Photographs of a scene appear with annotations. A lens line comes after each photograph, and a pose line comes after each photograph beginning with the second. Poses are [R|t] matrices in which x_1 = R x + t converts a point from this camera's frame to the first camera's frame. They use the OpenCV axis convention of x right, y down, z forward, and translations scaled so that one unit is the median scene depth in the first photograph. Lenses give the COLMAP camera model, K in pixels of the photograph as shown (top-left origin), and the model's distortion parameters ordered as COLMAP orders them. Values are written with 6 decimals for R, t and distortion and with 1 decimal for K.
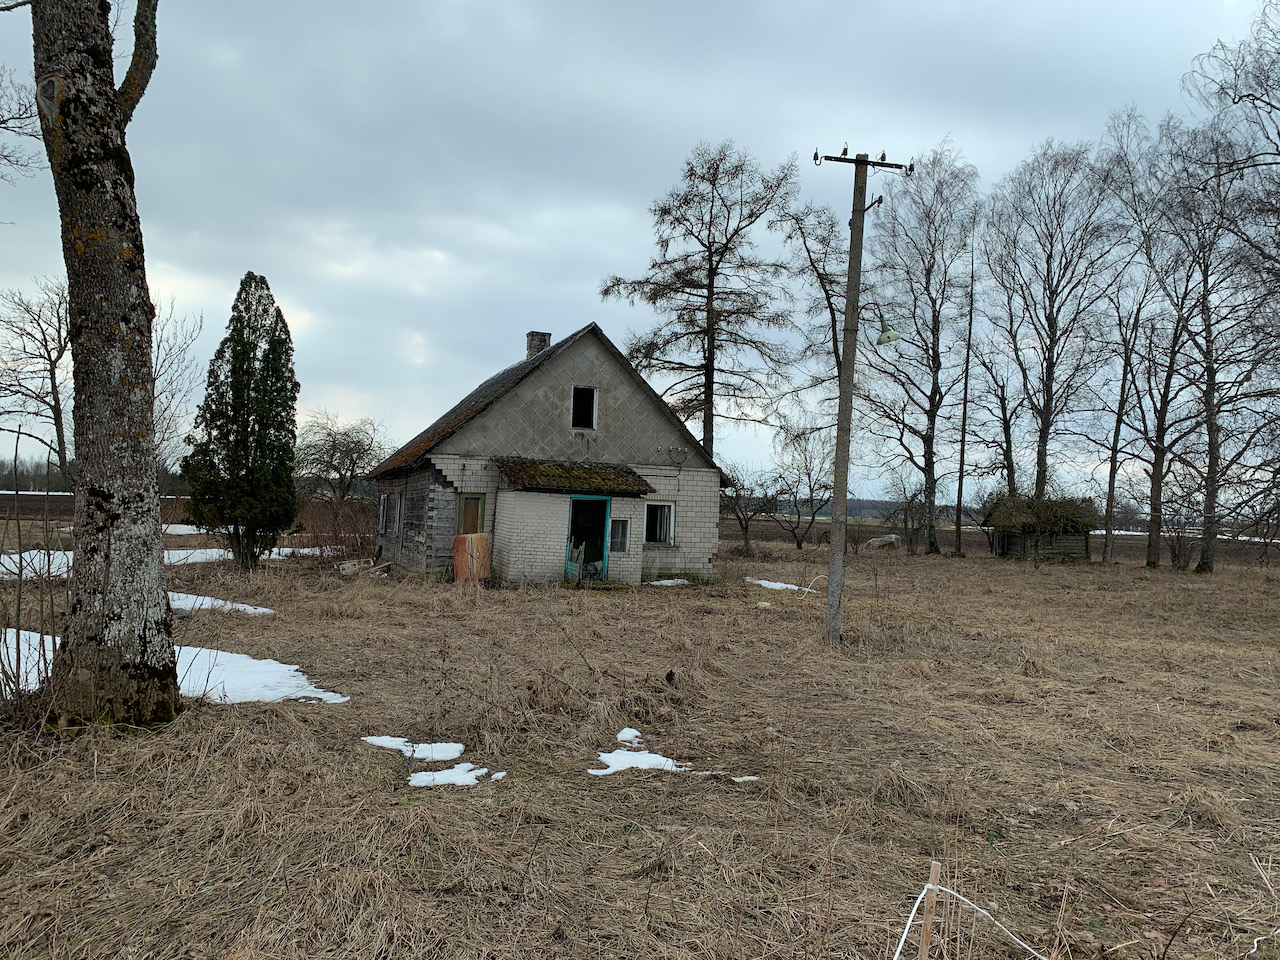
lens RADIAL K [[968.0, 0, 642.0], [0, 968.0, 472.5], [0, 0, 1]] dist [0.059662, -0.067250]
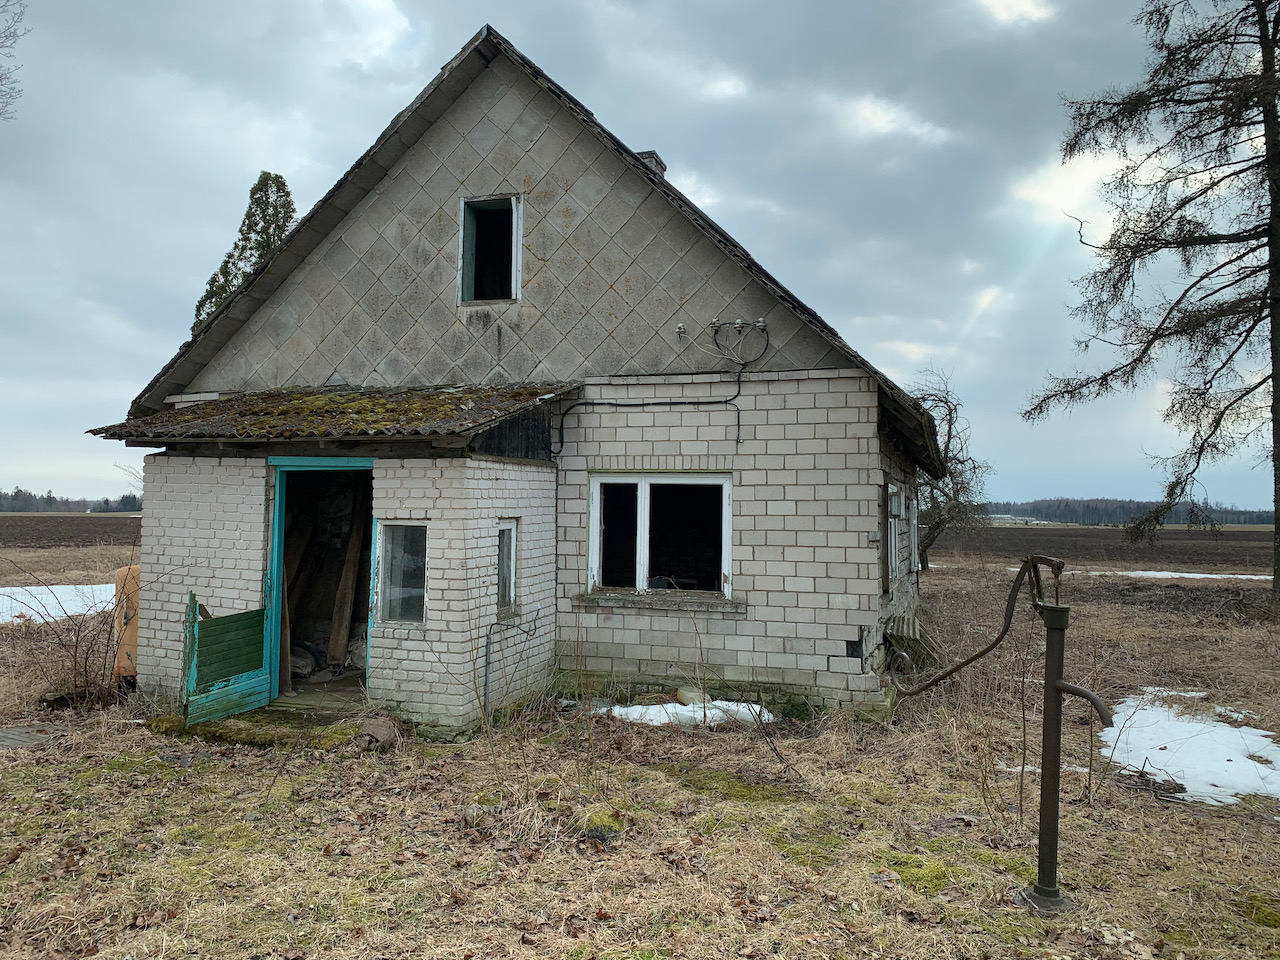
lens RADIAL K [[968.0, 0, 630.4], [0, 968.0, 478.9], [0, 0, 1]] dist [0.059662, -0.067250]
pose [[0.763203, -0.054278, -0.643875, 0.235668], [0.038254, 0.998513, -0.038829, 0.045052], [0.645025, 0.005004, 0.764145, 0.726495]]
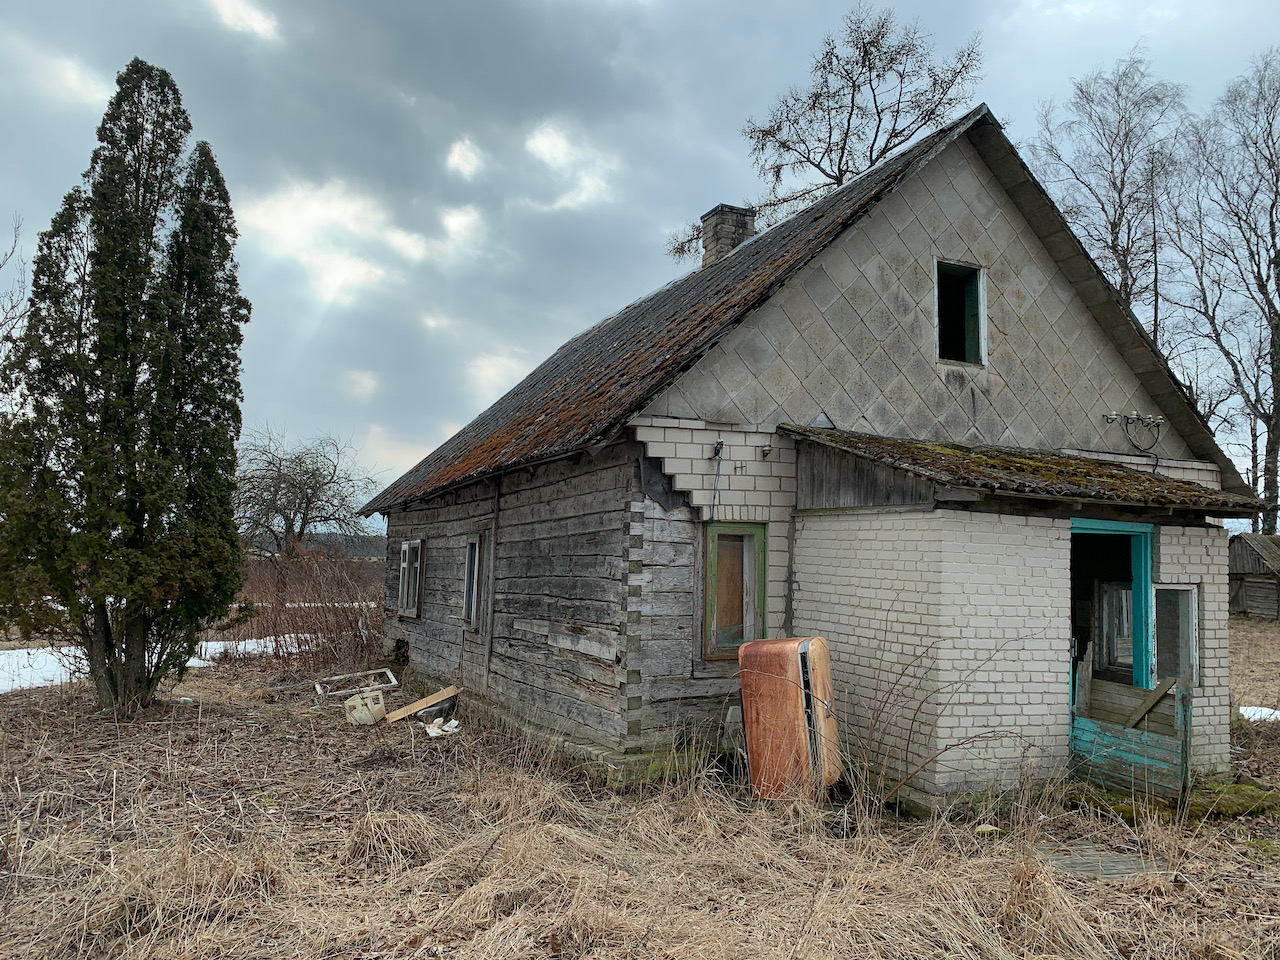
lens RADIAL K [[968.0, 0, 635.2], [0, 968.0, 472.5], [0, 0, 1]] dist [0.059662, -0.067250]
pose [[0.997902, -0.015167, 0.062940, -0.222946], [0.018429, 0.998499, -0.051580, 0.019336], [-0.062063, 0.052632, 0.996684, 0.595800]]
